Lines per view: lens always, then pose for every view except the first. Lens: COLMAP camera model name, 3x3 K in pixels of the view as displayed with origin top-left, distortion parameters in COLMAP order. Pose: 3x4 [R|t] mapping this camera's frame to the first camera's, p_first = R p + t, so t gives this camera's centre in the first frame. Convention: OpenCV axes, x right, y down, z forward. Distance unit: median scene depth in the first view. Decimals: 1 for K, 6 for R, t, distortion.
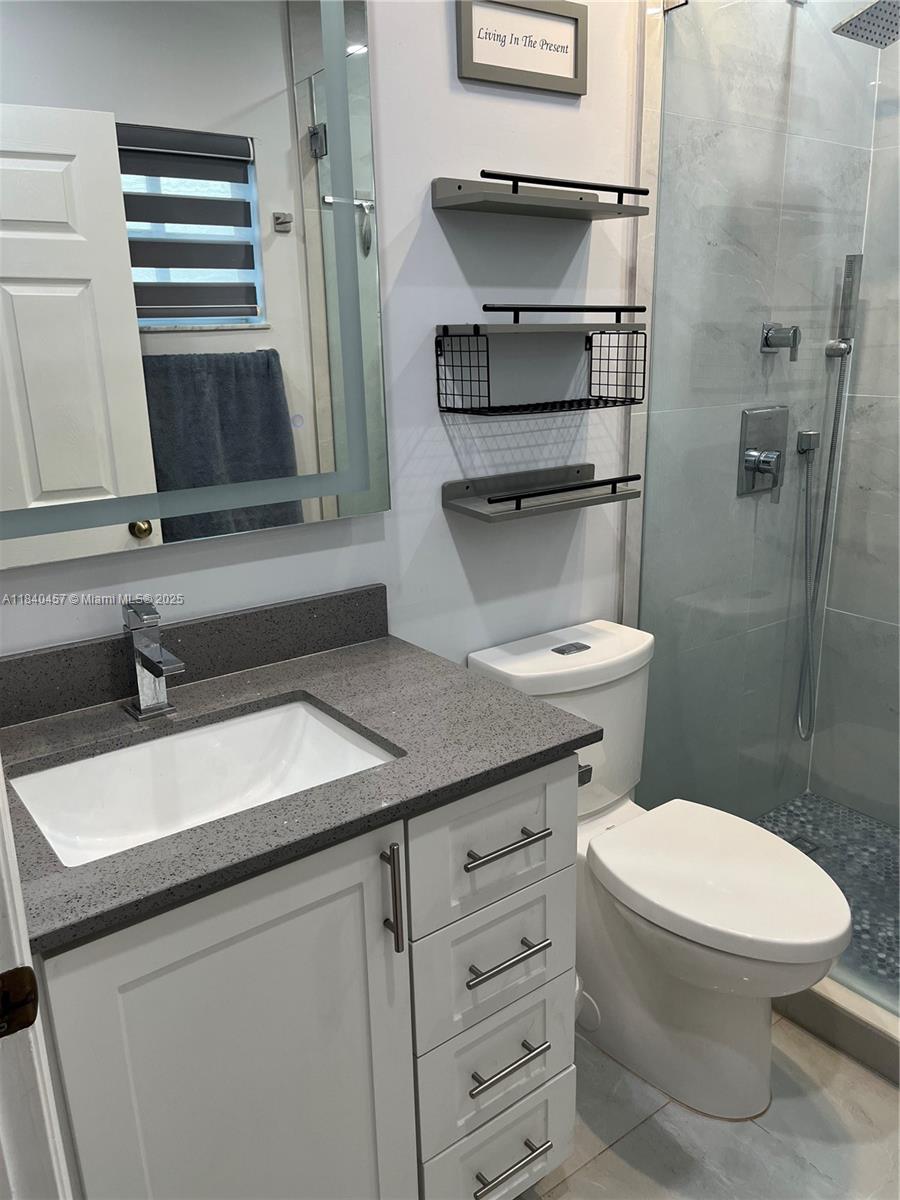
lens RADIAL K [[918.1, 0, 456.3], [0, 918.1, 593.8], [0, 0, 1]] dist [0.065384, -0.090753]
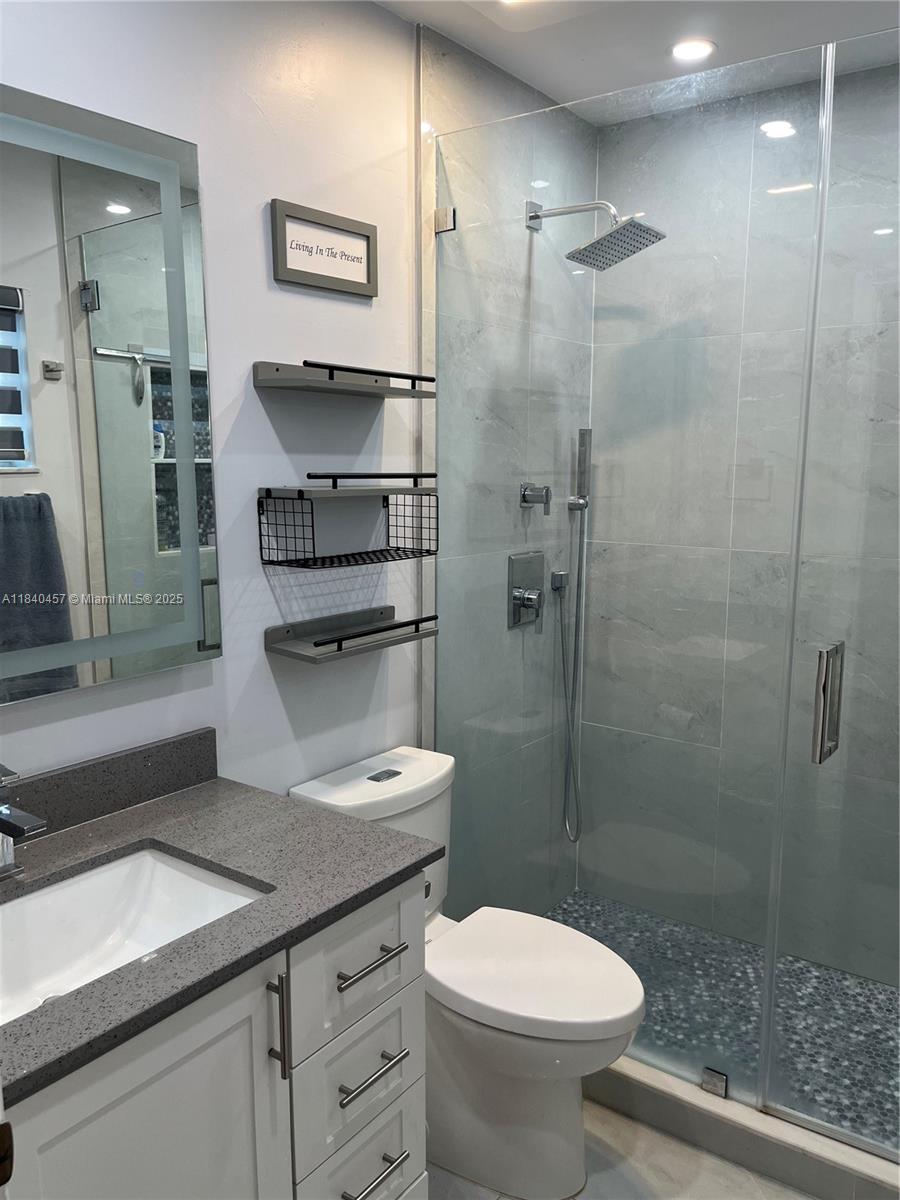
lens RADIAL K [[918.1, 0, 454.3], [0, 918.1, 605.8], [0, 0, 1]] dist [0.065384, -0.090753]
pose [[0.957747, -0.024932, 0.286531, -0.107299], [0.059260, 0.991966, -0.111768, -0.013387], [-0.281442, 0.124026, 0.951529, -0.086820]]
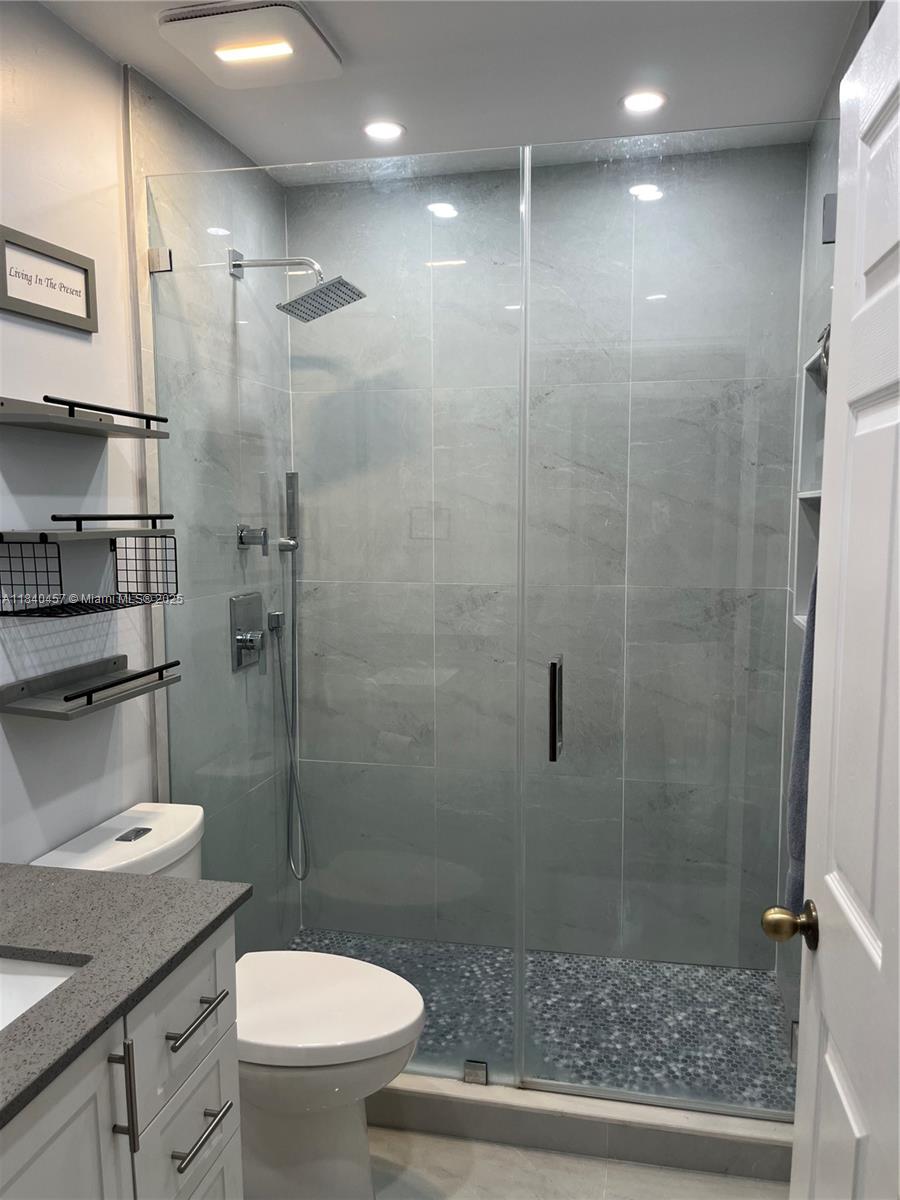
lens RADIAL K [[918.1, 0, 460.0], [0, 918.1, 609.4], [0, 0, 1]] dist [0.065384, -0.090753]
pose [[0.763365, -0.058591, 0.643304, -0.257009], [0.168133, 0.979575, -0.110294, -0.011495], [-0.623703, 0.192355, 0.757624, -0.056846]]
